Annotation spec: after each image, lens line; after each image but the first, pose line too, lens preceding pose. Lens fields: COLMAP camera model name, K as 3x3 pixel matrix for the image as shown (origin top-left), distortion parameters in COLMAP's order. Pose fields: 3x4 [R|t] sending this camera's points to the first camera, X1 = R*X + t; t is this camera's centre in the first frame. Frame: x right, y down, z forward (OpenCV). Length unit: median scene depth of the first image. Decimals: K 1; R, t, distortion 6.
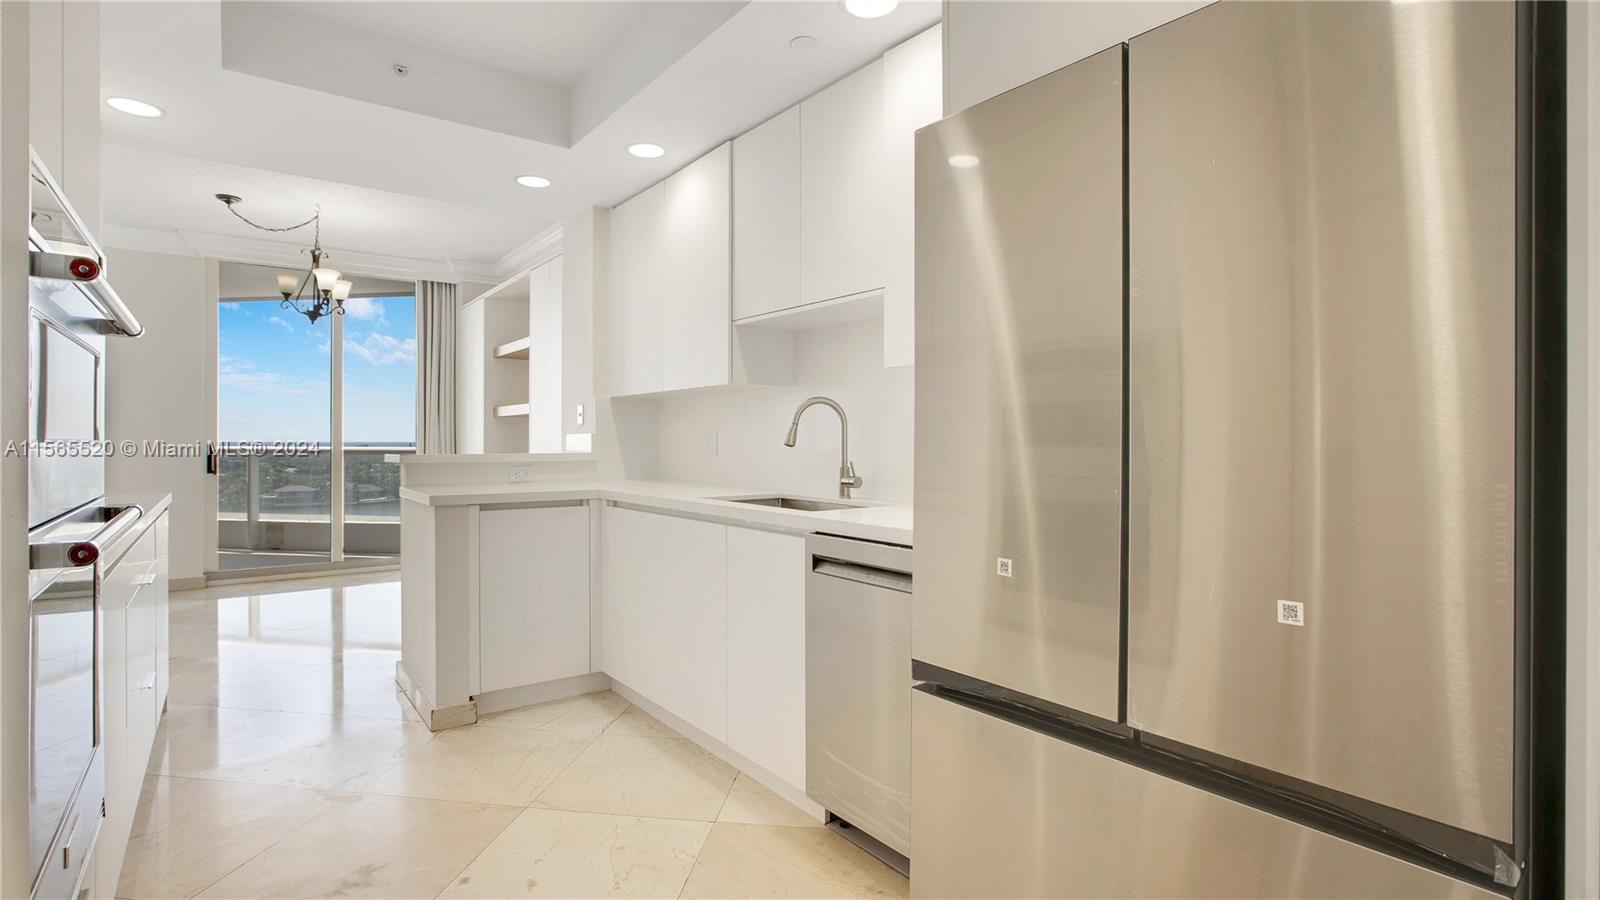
lens RADIAL K [[767.3, 0, 794.0], [0, 767.3, 430.9], [0, 0, 1]] dist [-0.049992, 0.016203]
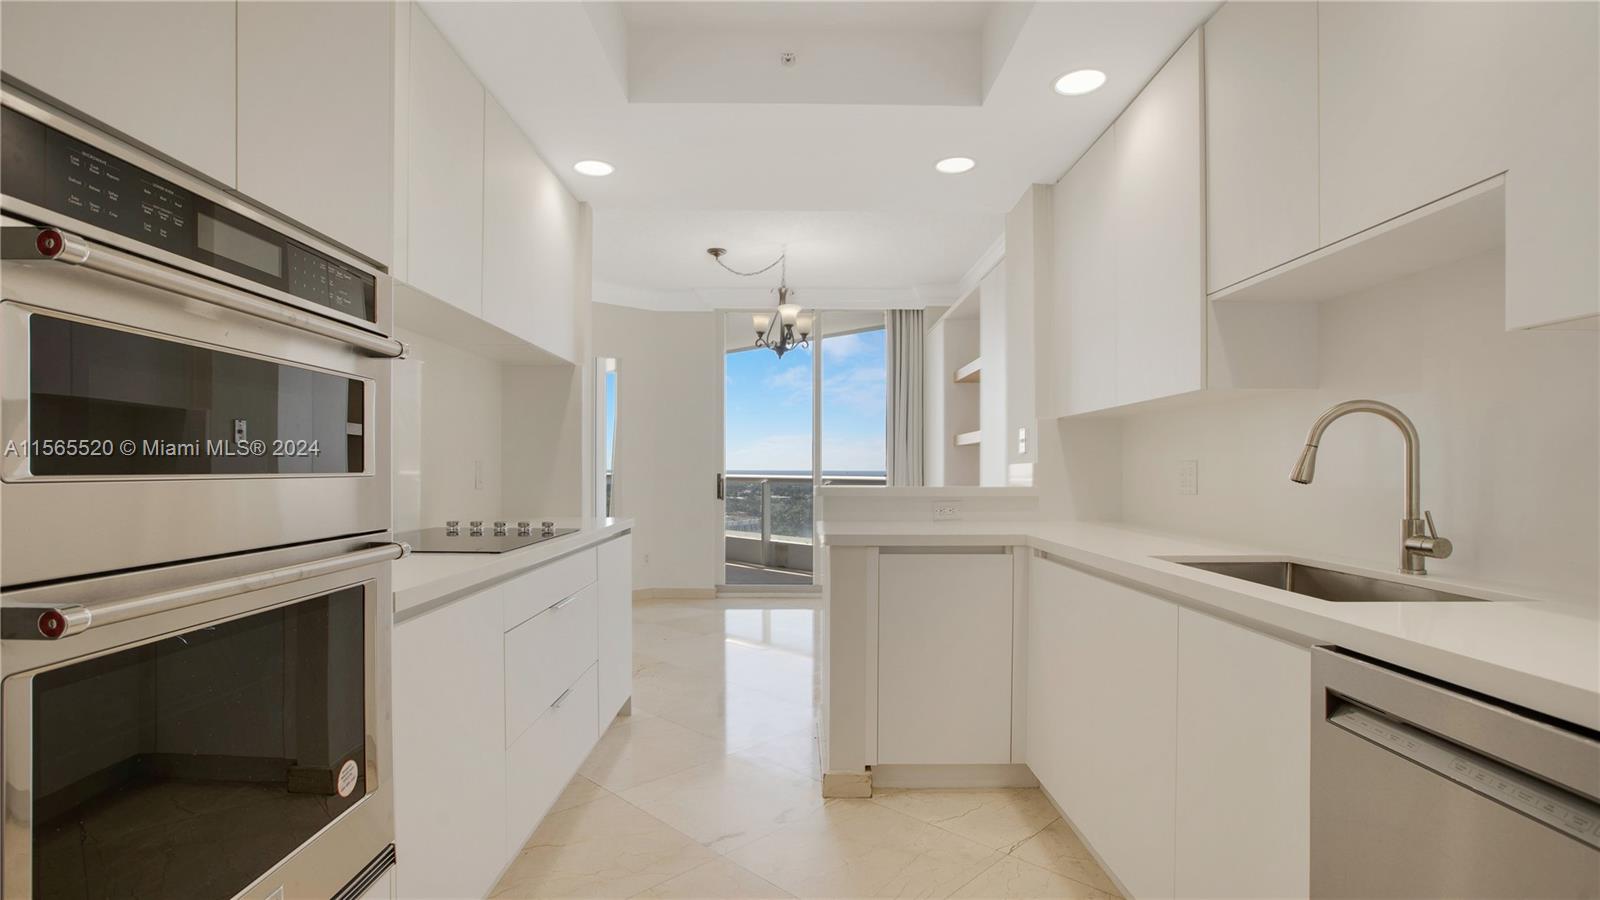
lens RADIAL K [[767.3, 0, 795.8], [0, 767.3, 473.5], [0, 0, 1]] dist [-0.049992, 0.016203]
pose [[0.800898, 0.007212, -0.598758, 0.020529], [0.001671, 0.999897, 0.014279, 0.002242], [0.598799, -0.012437, 0.800803, 0.185830]]
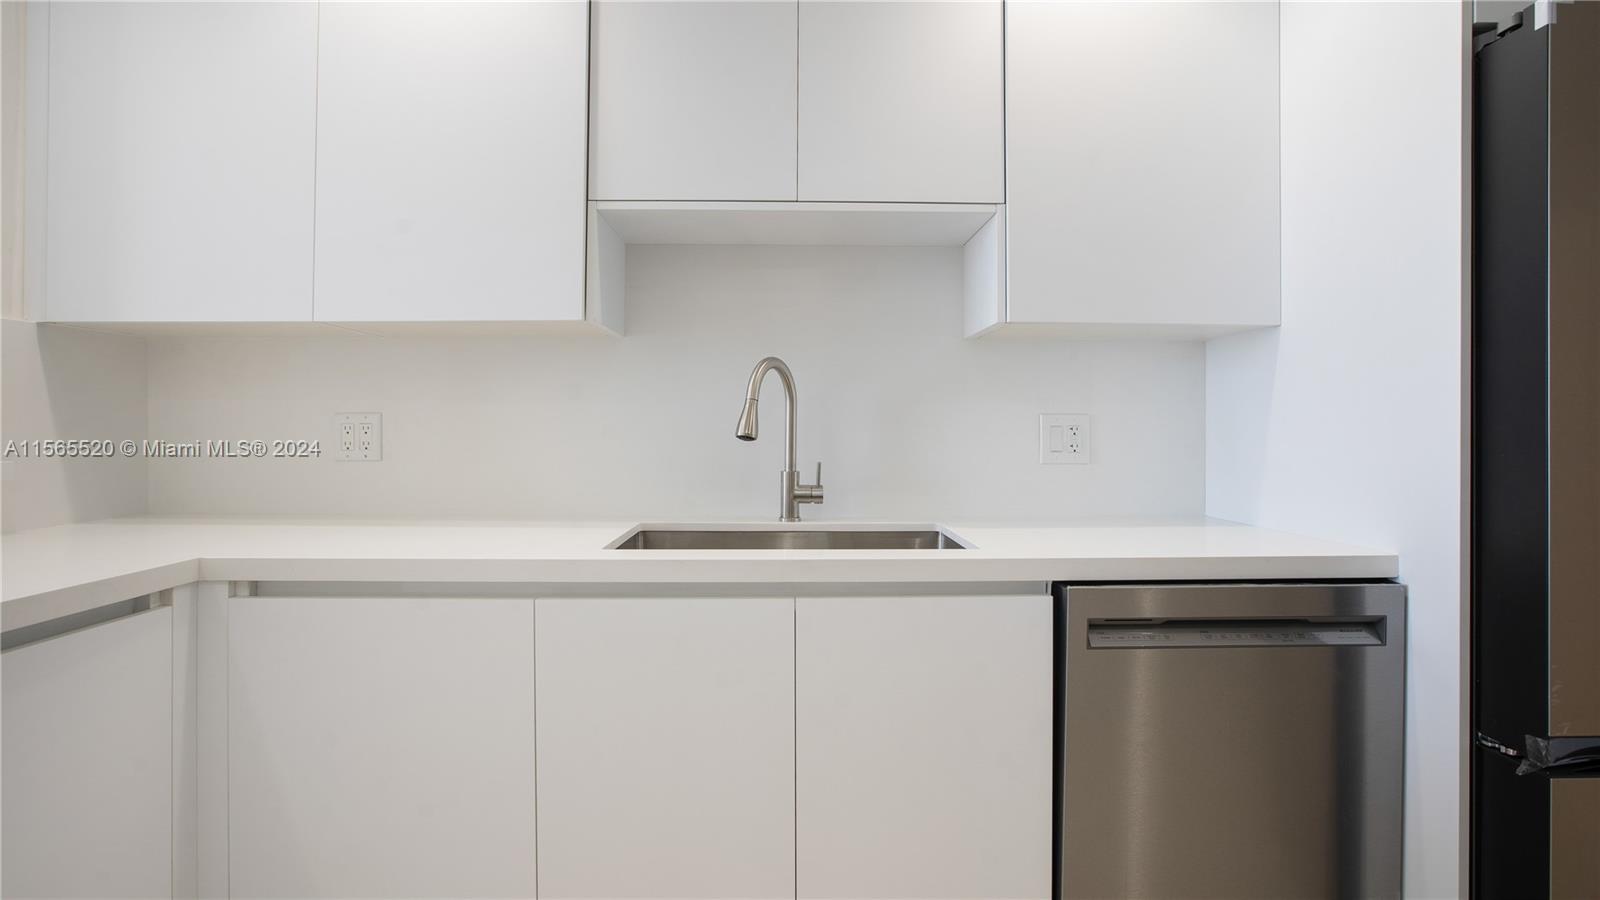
lens RADIAL K [[767.3, 0, 798.3], [0, 767.3, 440.5], [0, 0, 1]] dist [-0.049992, 0.016203]
pose [[0.603145, -0.016671, 0.797457, -0.300260], [-0.002519, 0.999737, 0.022805, 0.005234], [-0.797627, -0.015763, 0.602945, 0.421666]]
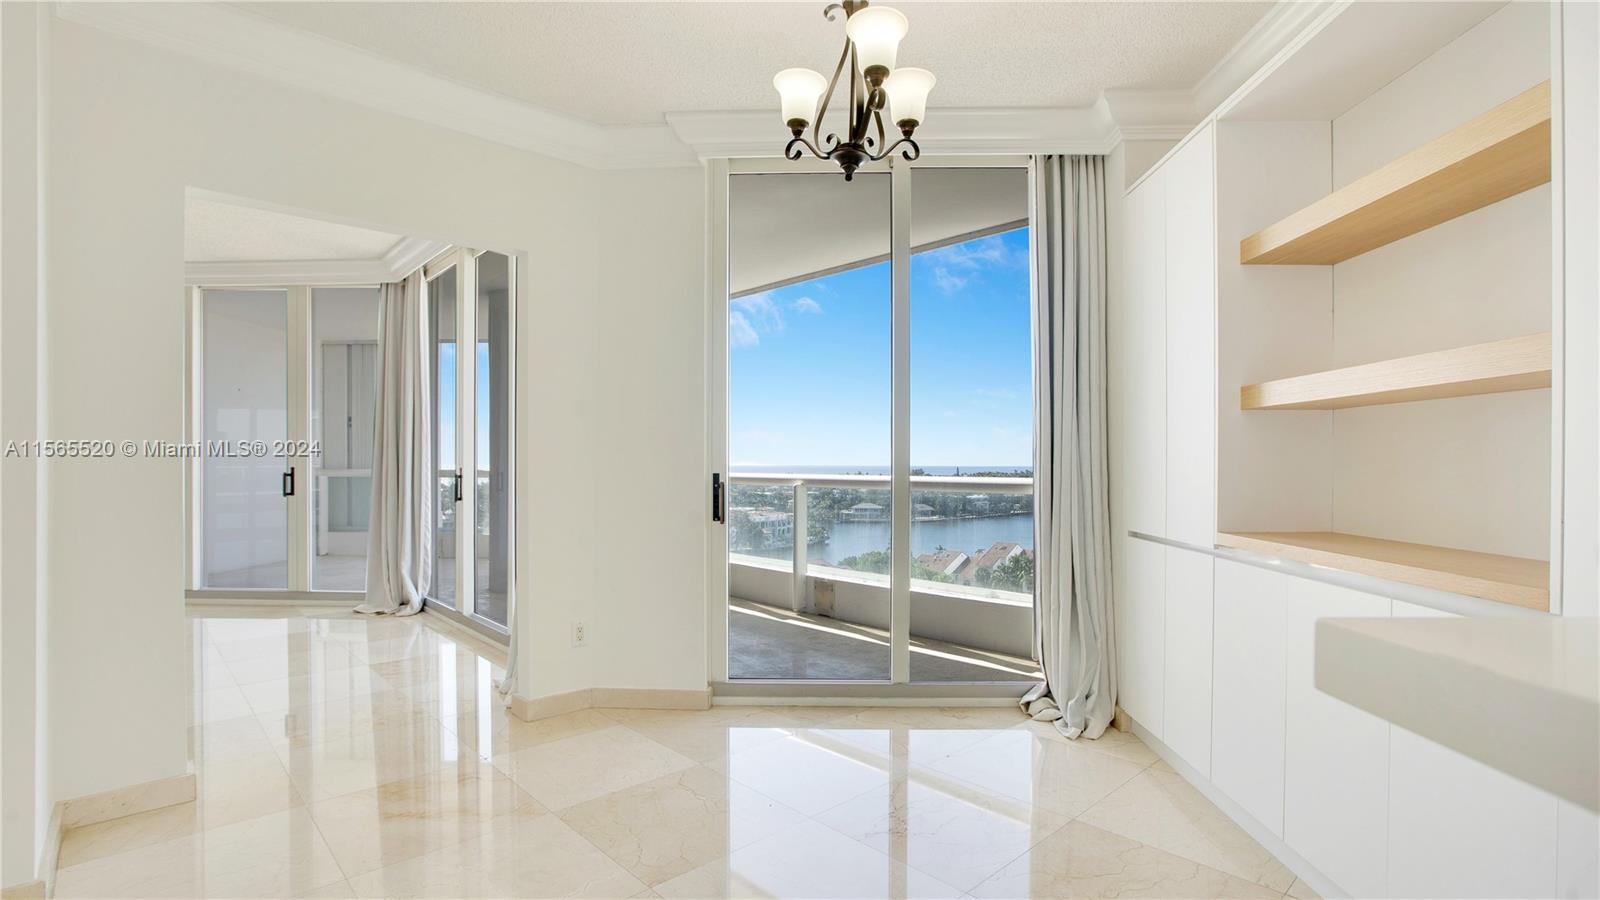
lens RADIAL K [[767.3, 0, 808.5], [0, 767.3, 458.8], [0, 0, 1]] dist [-0.049992, 0.016203]
pose [[0.789881, -0.003702, -0.613249, -0.477798], [0.005923, 0.999981, 0.001594, 0.009132], [0.613231, -0.004891, 0.789888, 0.779871]]
